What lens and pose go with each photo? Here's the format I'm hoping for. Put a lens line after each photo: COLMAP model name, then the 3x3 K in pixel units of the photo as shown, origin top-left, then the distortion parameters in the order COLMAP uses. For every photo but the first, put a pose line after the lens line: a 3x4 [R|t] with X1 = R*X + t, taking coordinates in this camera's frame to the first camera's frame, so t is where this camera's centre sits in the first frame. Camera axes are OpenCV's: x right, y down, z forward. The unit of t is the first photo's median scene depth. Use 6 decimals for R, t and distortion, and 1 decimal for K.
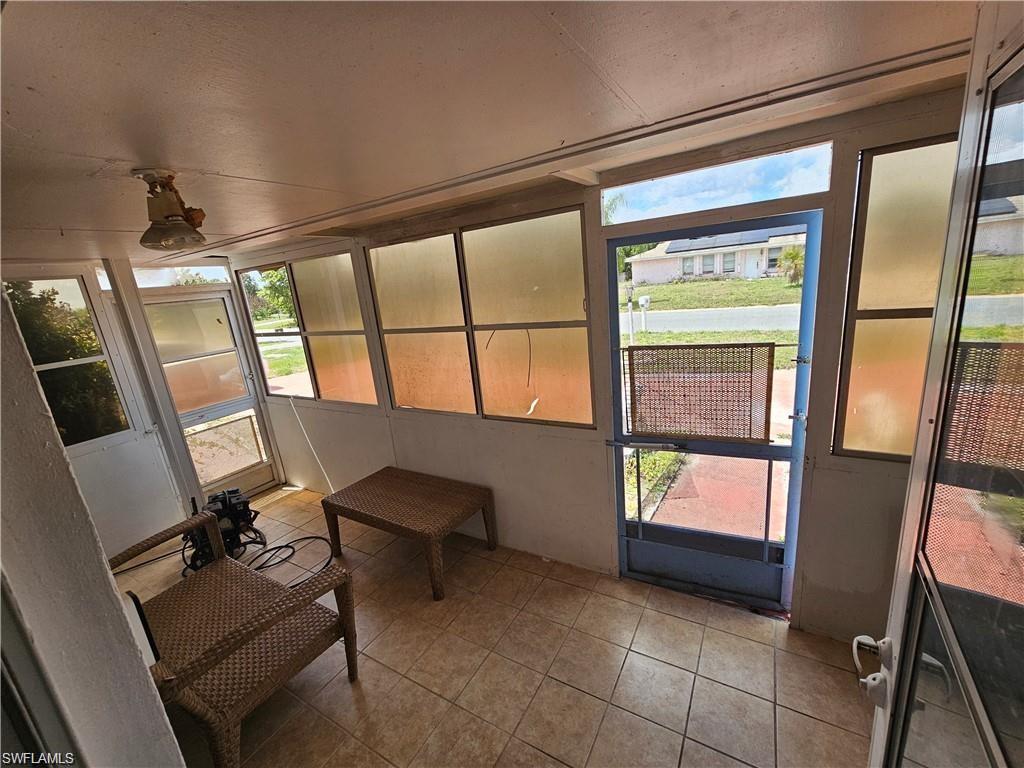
lens RADIAL K [[416.4, 0, 512.0], [0, 416.4, 384.0], [0, 0, 1]] dist [-0.017347, 0.000061]
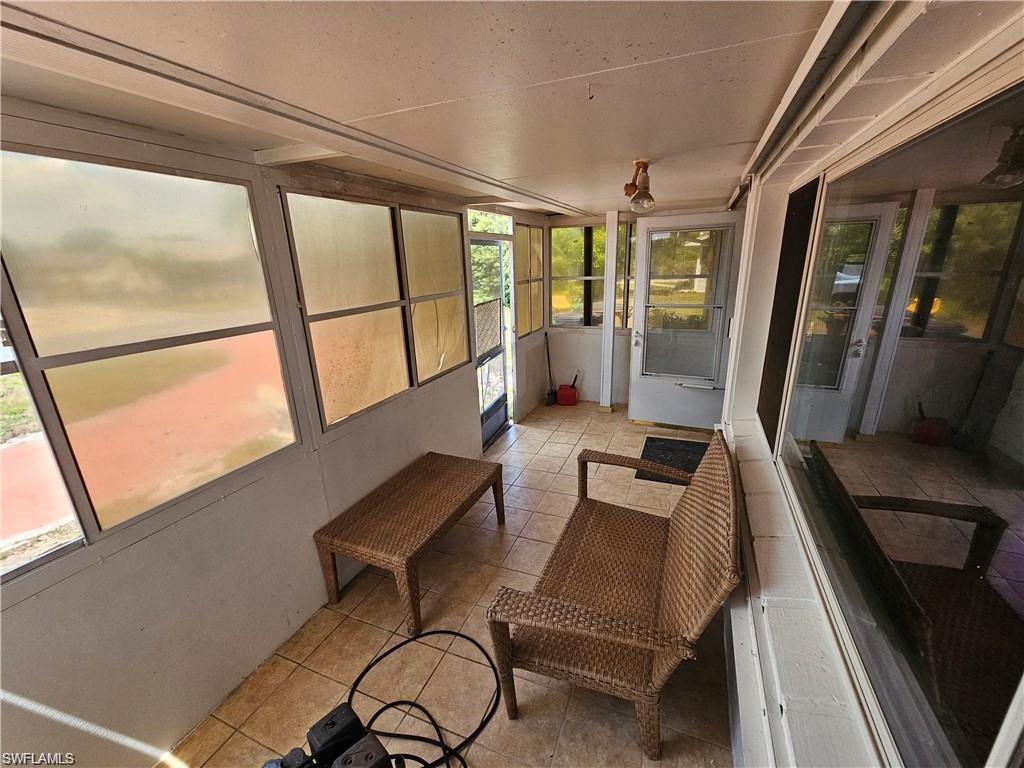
lens RADIAL K [[416.4, 0, 512.0], [0, 416.4, 384.0], [0, 0, 1]] dist [-0.017347, 0.000061]
pose [[-0.133345, -0.183718, 0.973893, -1.173477], [0.283309, 0.934596, 0.215096, -0.089417], [-0.949713, 0.304594, -0.072575, 0.873309]]
